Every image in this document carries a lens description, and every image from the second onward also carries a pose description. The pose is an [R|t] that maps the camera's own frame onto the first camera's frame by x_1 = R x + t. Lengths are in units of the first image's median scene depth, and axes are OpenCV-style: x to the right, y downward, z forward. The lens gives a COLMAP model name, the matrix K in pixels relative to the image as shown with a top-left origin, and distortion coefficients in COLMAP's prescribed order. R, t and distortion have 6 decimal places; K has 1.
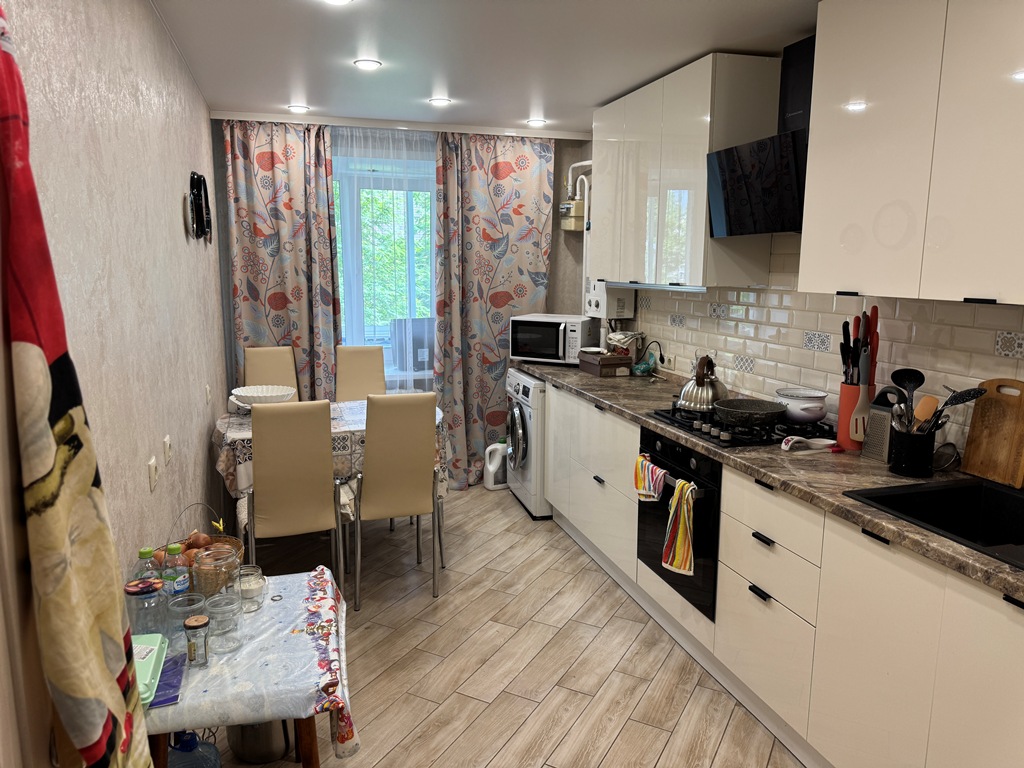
lens RADIAL K [[732.0, 0, 541.2], [0, 732.0, 386.3], [0, 0, 1]] dist [0.058223, -0.065114]
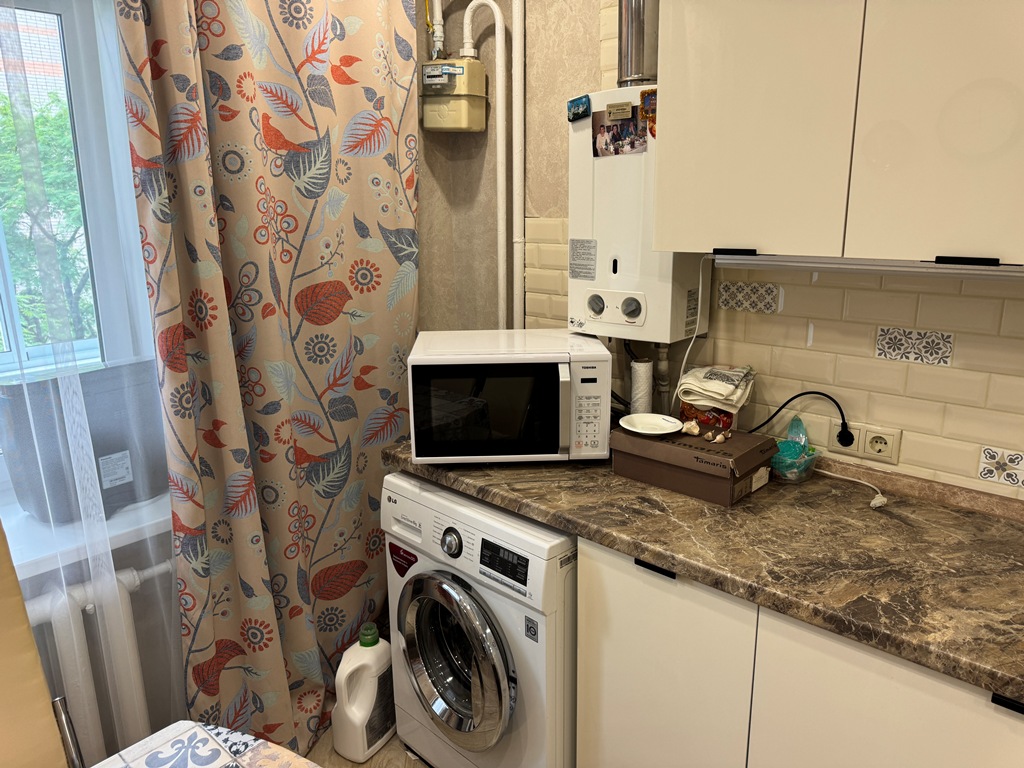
lens RADIAL K [[732.0, 0, 540.0], [0, 732.0, 384.0], [0, 0, 1]] dist [0.058223, -0.065114]
pose [[0.865860, -0.139041, 0.480577, -0.163015], [0.099081, 0.989235, 0.107692, -0.113510], [-0.490377, -0.045630, 0.870315, 0.635619]]
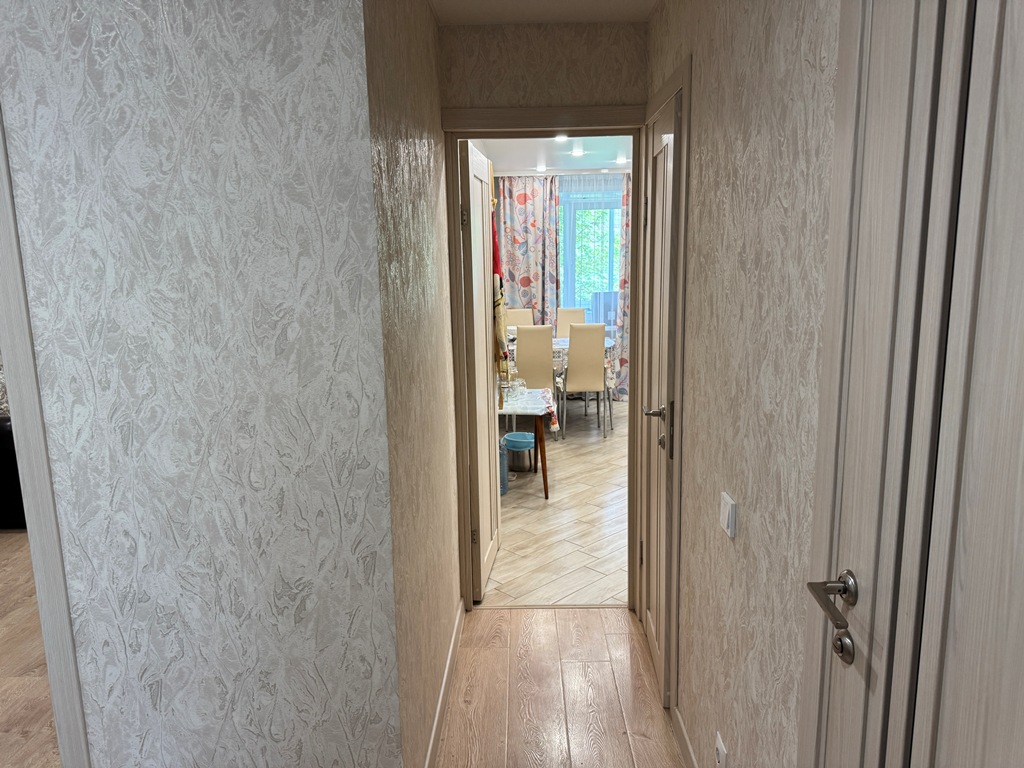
lens RADIAL K [[732.0, 0, 509.7], [0, 732.0, 386.8], [0, 0, 1]] dist [0.058223, -0.065114]
pose [[0.942488, 0.034369, -0.332469, 0.175096], [-0.031445, 0.999405, 0.014174, 0.102074], [0.332758, -0.002904, 0.943008, -0.593501]]
